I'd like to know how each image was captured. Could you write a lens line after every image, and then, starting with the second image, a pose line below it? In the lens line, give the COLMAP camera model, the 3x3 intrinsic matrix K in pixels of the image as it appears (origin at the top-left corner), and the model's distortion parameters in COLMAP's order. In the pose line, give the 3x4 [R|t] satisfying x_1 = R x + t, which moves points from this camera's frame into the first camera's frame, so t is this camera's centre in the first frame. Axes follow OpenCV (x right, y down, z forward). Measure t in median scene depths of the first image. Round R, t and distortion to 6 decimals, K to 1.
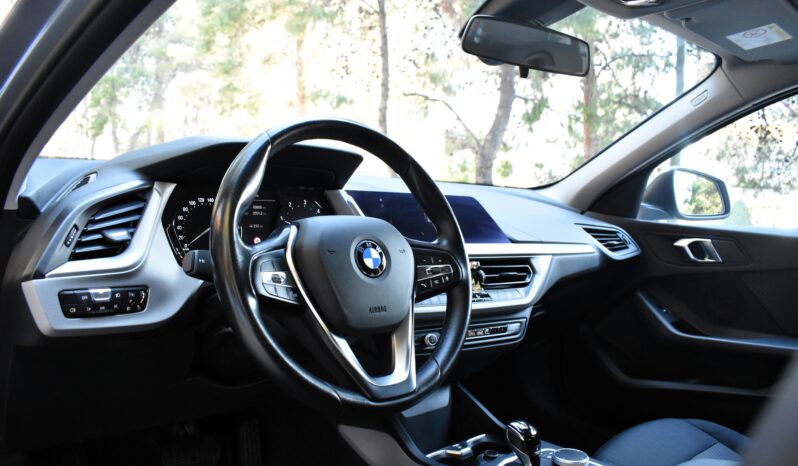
lens RADIAL K [[626.5, 0, 398.7], [0, 626.5, 237.6], [0, 0, 1]] dist [-0.100669, 0.011707]
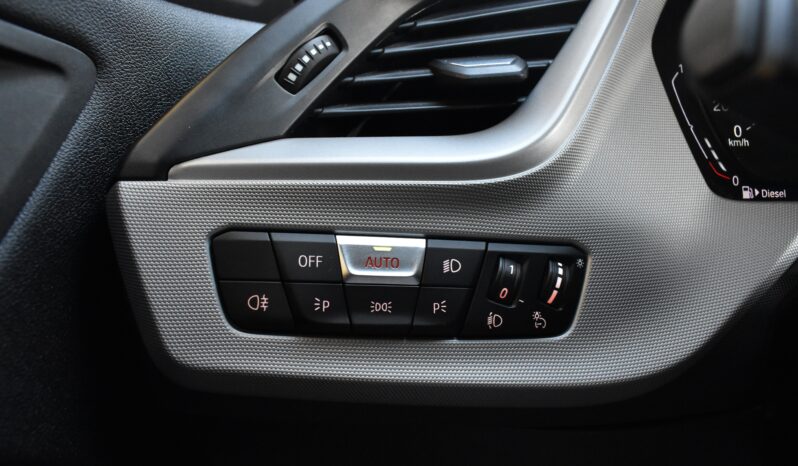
lens RADIAL K [[617.9, 0, 398.1], [0, 617.9, 238.3], [0, 0, 1]] dist [-0.101345, 0.011791]
pose [[0.640050, -0.004912, -0.768318, -0.267165], [-0.024870, 0.999323, -0.027107, 0.089867], [0.767931, 0.036457, 0.639495, 0.811168]]
